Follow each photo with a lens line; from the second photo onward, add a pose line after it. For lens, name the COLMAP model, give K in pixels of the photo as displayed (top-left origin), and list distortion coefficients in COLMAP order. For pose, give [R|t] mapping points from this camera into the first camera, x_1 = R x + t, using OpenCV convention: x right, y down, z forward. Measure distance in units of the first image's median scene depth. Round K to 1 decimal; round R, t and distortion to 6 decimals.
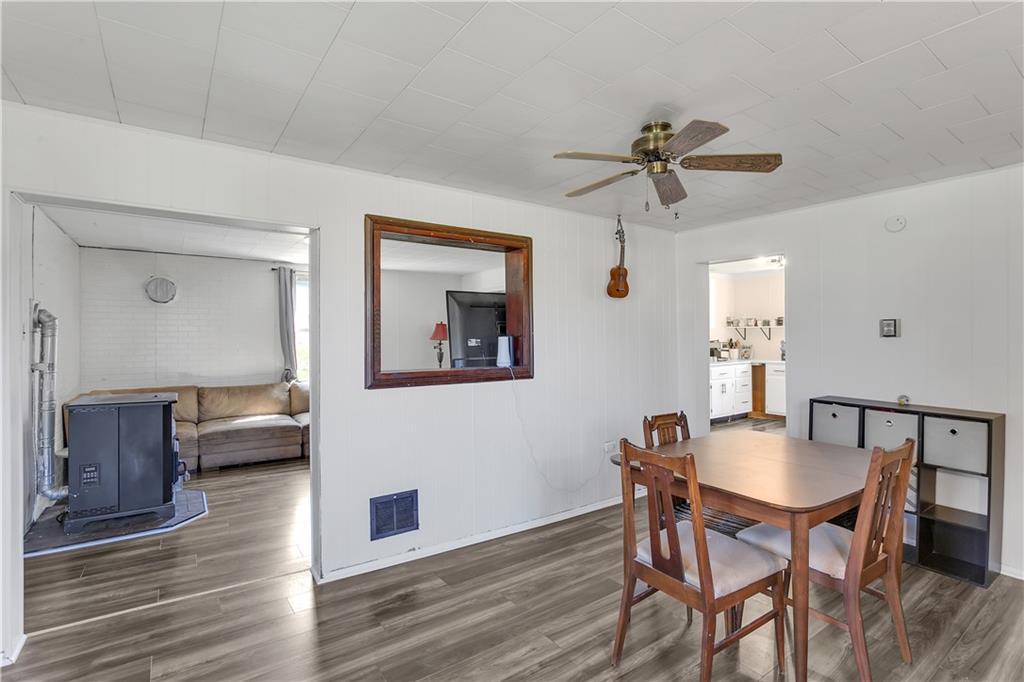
lens RADIAL K [[484.2, 0, 519.1], [0, 484.2, 337.9], [0, 0, 1]] dist [-0.003777, -0.000529]
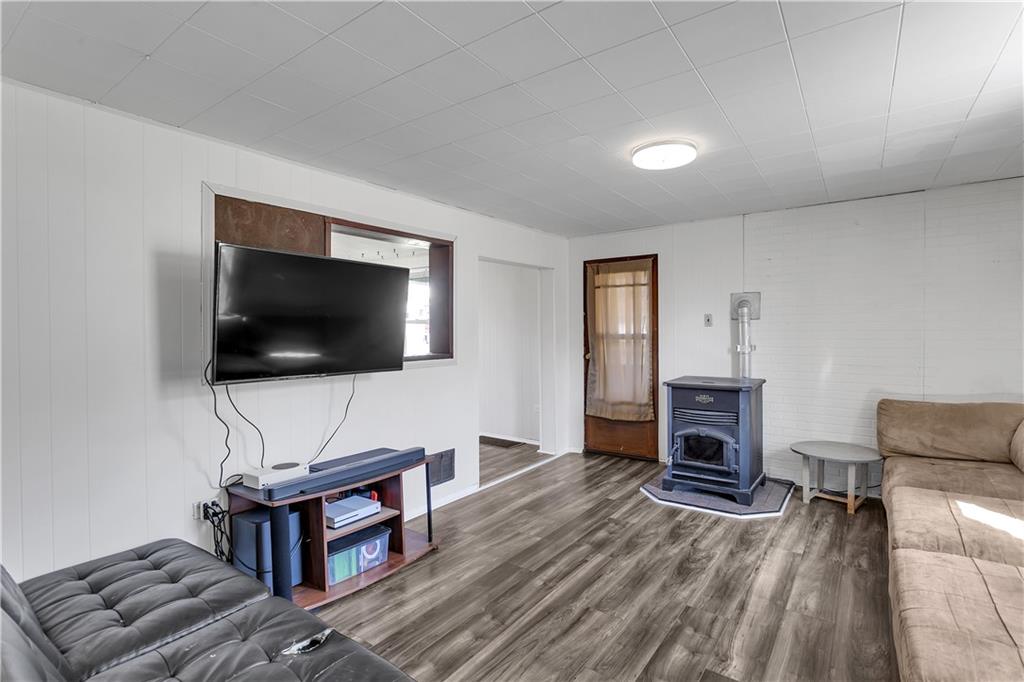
lens RADIAL K [[484.2, 0, 519.1], [0, 484.2, 337.9], [0, 0, 1]] dist [-0.003777, -0.000529]
pose [[-0.949542, 0.015565, -0.313252, -0.045972], [0.011621, 0.999828, 0.014453, 0.004567], [0.313423, 0.010083, -0.949560, 1.237280]]
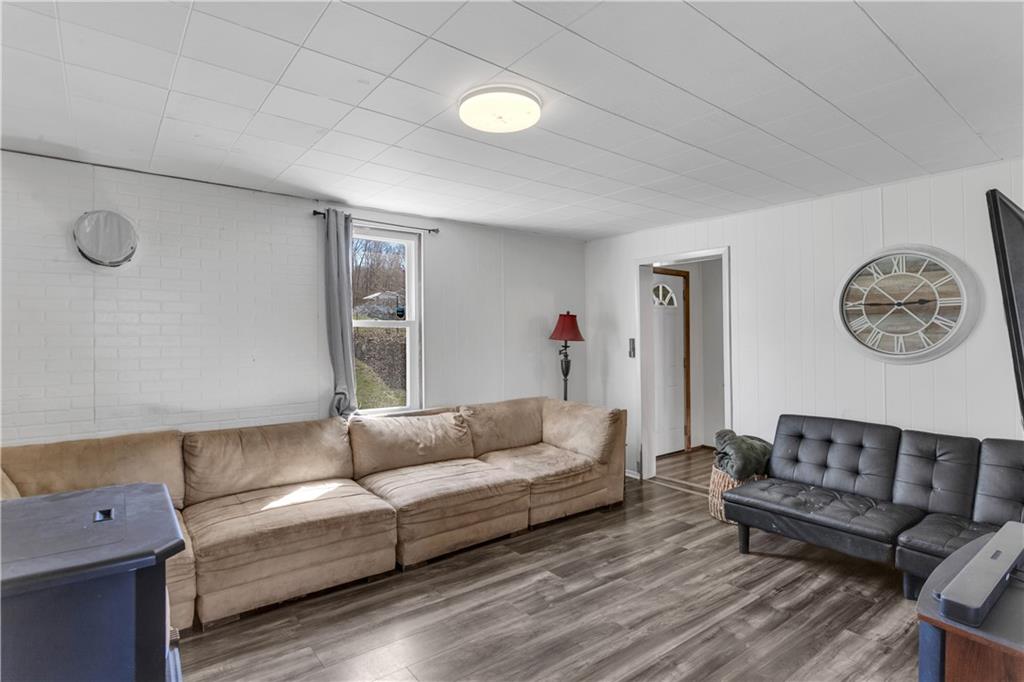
lens RADIAL K [[520.6, 0, 526.7], [0, 520.6, 338.4], [0, 0, 1]] dist [0.004167, 0.000565]
pose [[0.998478, -0.003137, 0.055067, -0.337059], [0.003292, 0.999991, -0.002721, 0.004703], [-0.055058, 0.002898, 0.998479, 0.437762]]
